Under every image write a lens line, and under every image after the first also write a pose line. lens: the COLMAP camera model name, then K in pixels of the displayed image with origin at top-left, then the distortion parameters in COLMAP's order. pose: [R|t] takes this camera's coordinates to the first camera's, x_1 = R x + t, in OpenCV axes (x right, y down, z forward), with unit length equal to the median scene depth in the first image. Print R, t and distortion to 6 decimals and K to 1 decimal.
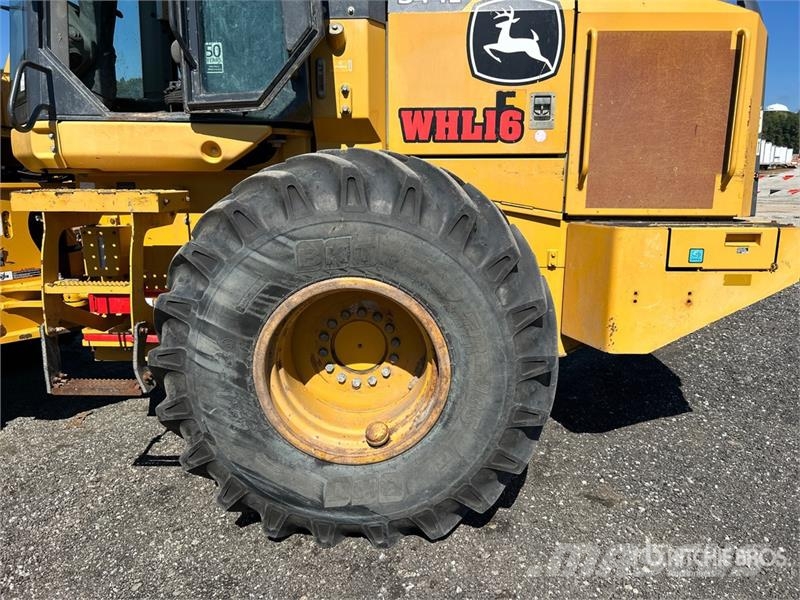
lens RADIAL K [[606.3, 0, 400.2], [0, 606.3, 304.6], [0, 0, 1]] dist [0.038264, -0.046293]
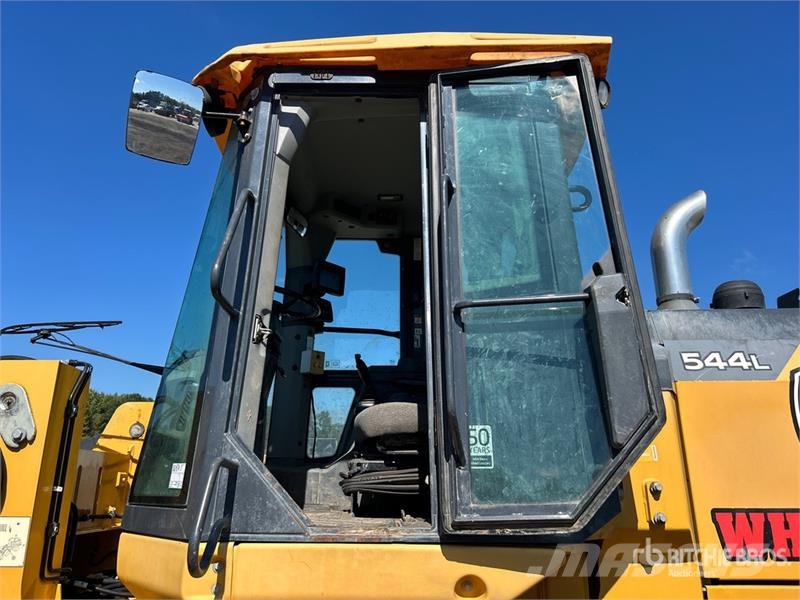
lens RADIAL K [[606.3, 0, 400.2], [0, 606.3, 304.6], [0, 0, 1]] dist [0.038264, -0.046293]
pose [[0.999784, 0.006539, 0.019718, -0.390981], [0.003844, 0.874553, -0.484915, -0.203246], [-0.020416, 0.484886, 0.874339, 0.310924]]
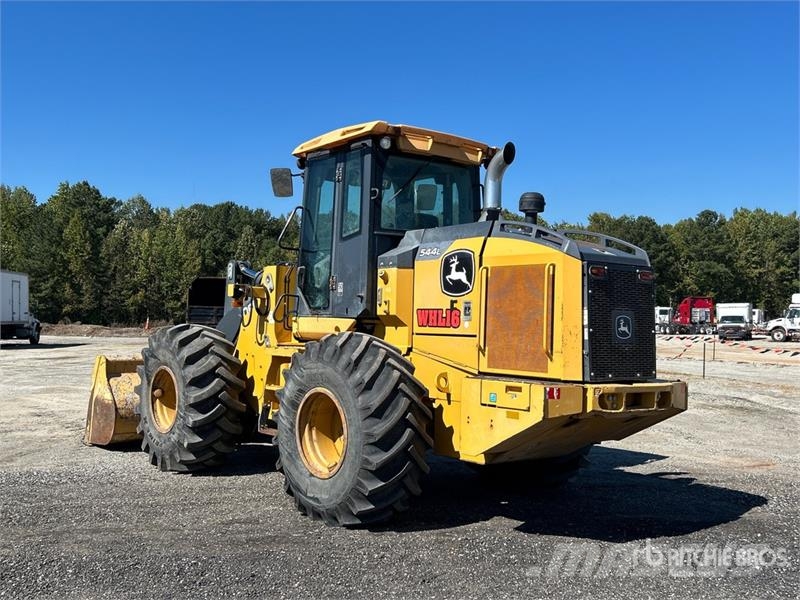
lens RADIAL K [[849.0, 0, 400.0], [0, 849.0, 300.0], [0, 0, 1]] dist [0.102983, -0.019383]
pose [[0.642636, -0.010206, -0.766103, 2.045753], [-0.178739, 0.970324, -0.162859, 0.082170], [0.745031, 0.241592, 0.621742, -0.675623]]
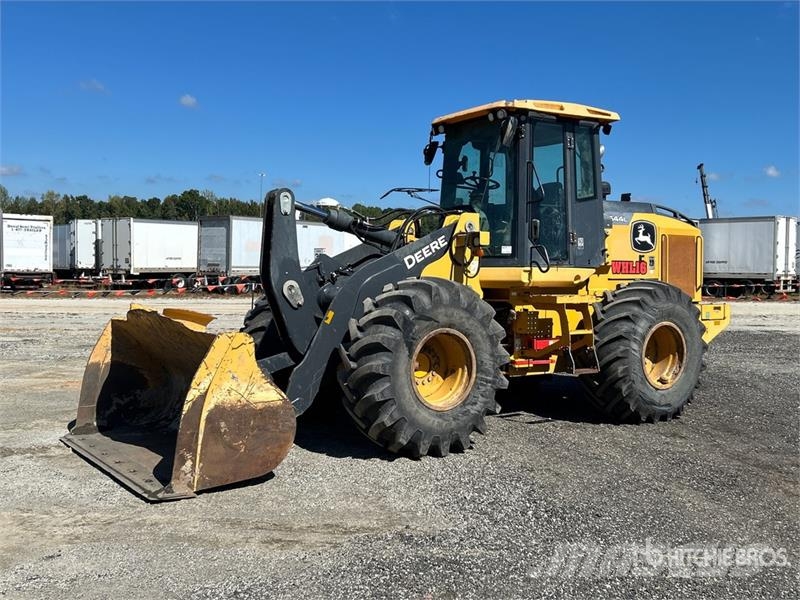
lens RADIAL K [[849.0, 0, 400.0], [0, 849.0, 300.0], [0, 0, 1]] dist [0.102983, -0.019383]
pose [[0.809209, -0.017920, 0.587247, -2.894236], [0.124040, 0.982215, -0.140951, 0.227431], [-0.574277, 0.186901, 0.797041, -1.310106]]
